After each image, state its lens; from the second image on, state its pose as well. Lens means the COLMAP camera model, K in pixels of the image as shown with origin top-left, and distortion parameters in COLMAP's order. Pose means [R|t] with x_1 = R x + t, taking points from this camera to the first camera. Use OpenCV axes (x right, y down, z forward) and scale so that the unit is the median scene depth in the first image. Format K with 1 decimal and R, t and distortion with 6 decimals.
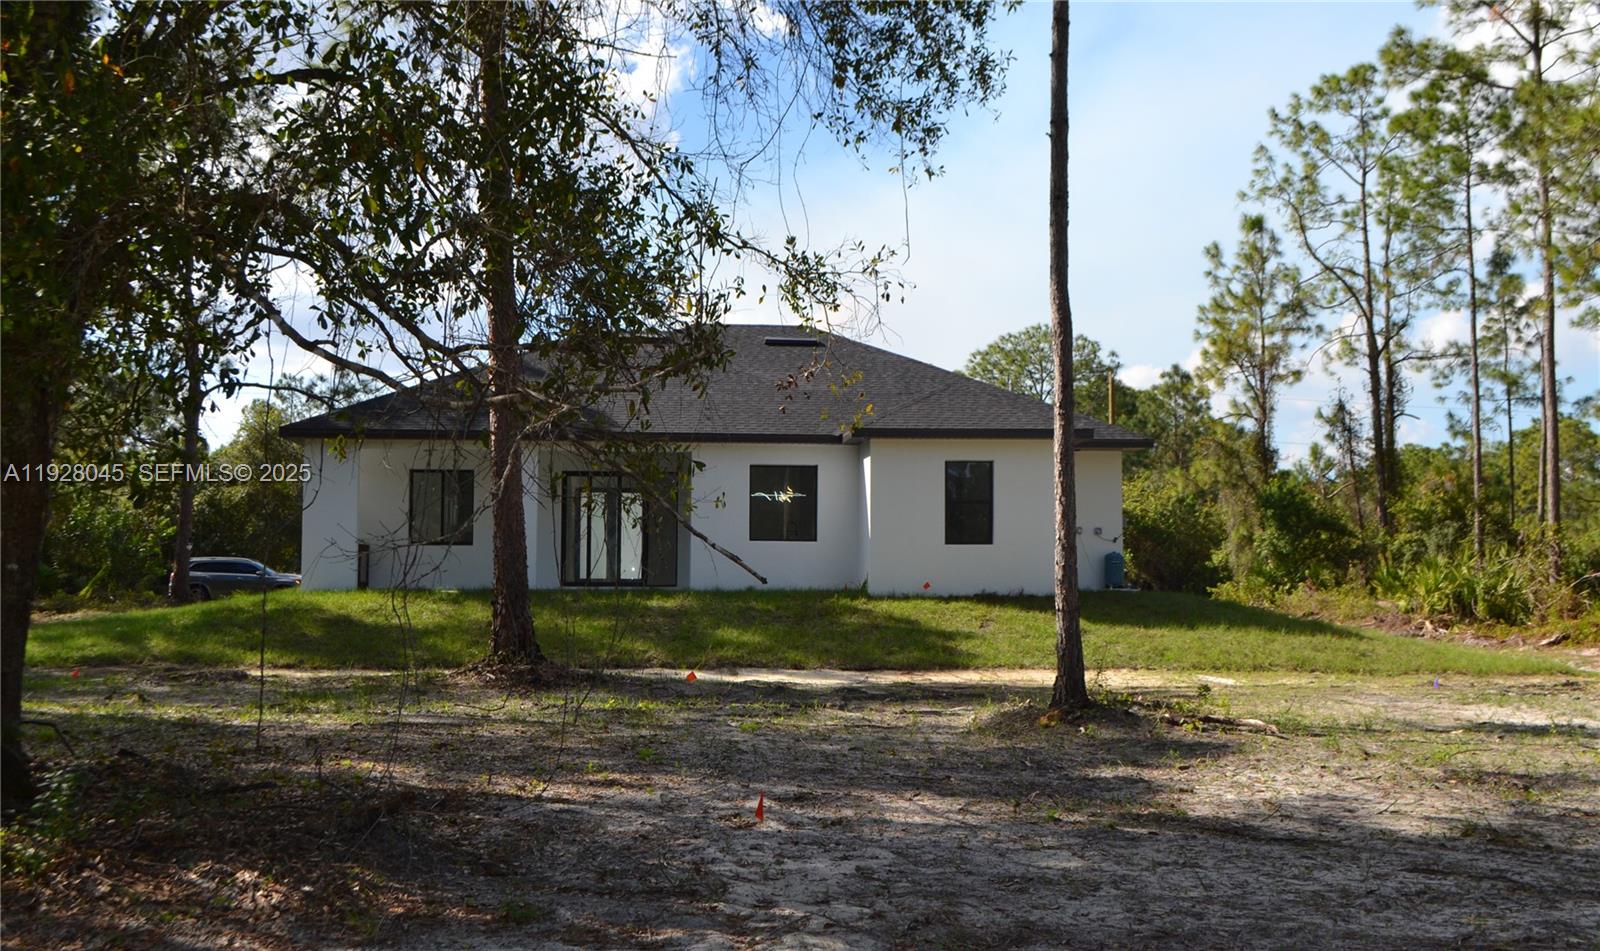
lens RADIAL K [[1484.9, 0, 802.1], [0, 1484.9, 475.1], [0, 0, 1]] dist [0.013393, 0.000000]
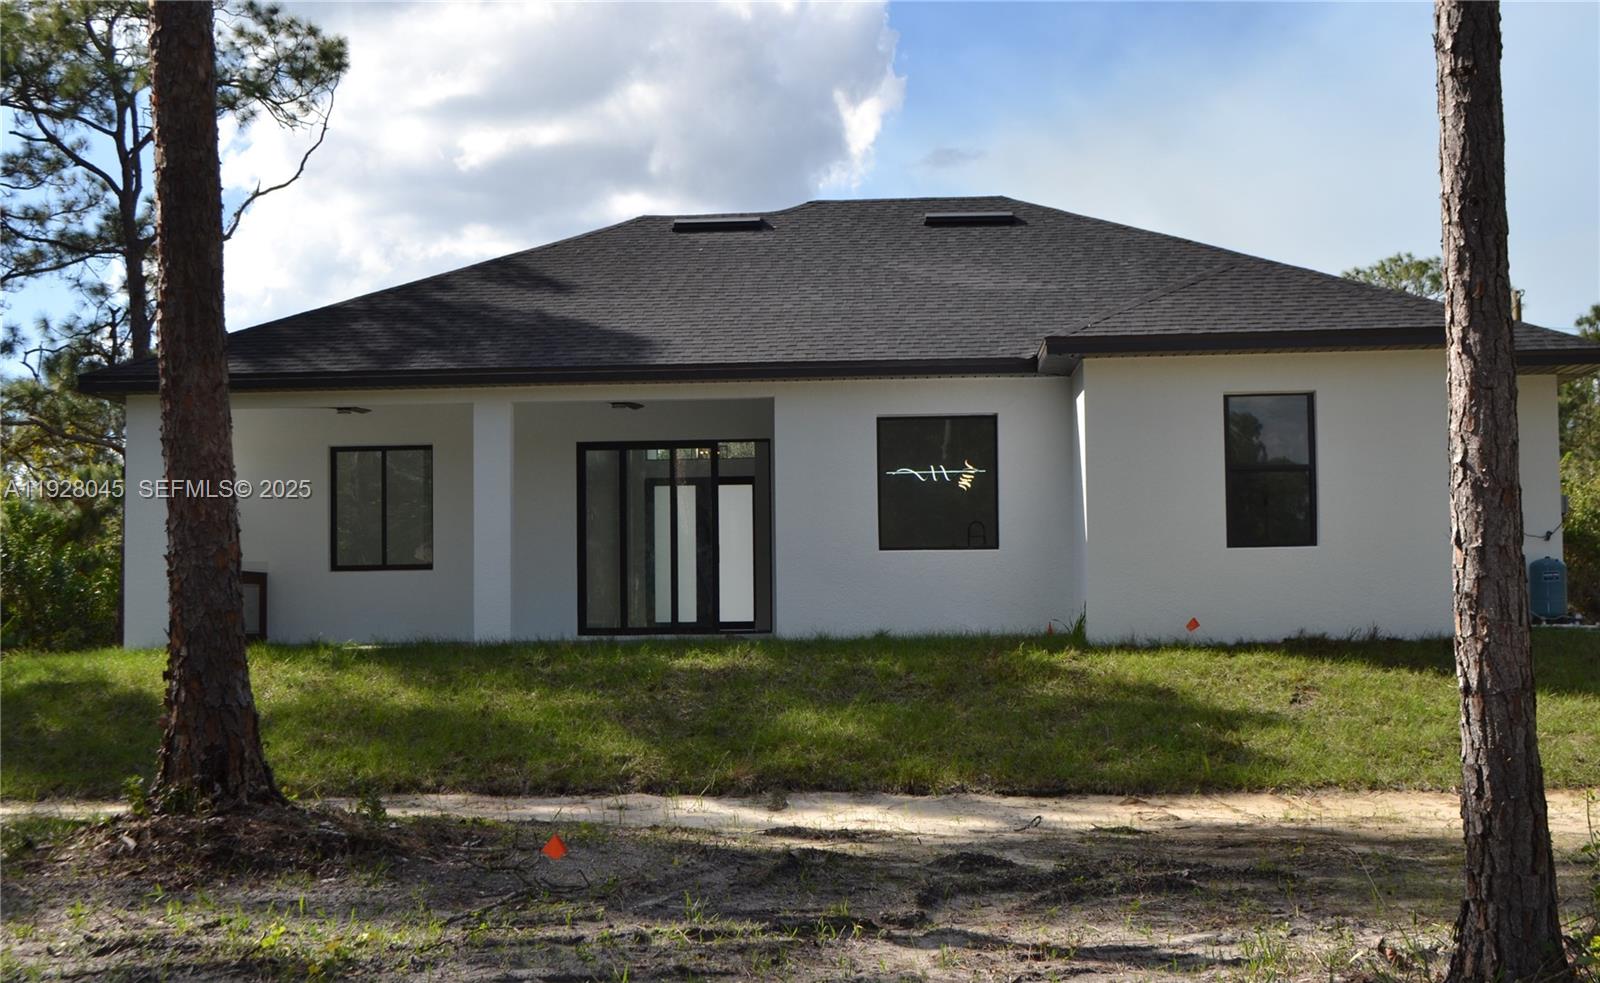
lens RADIAL K [[1927.0, 0, 797.1], [0, 1927.0, 492.9], [0, 0, 1]] dist [-0.037533, 0.000000]
pose [[0.988665, -0.025156, -0.148019, 0.046646], [0.025556, 0.999673, 0.000796, 0.022579], [0.147950, -0.004570, 0.988984, 0.288259]]
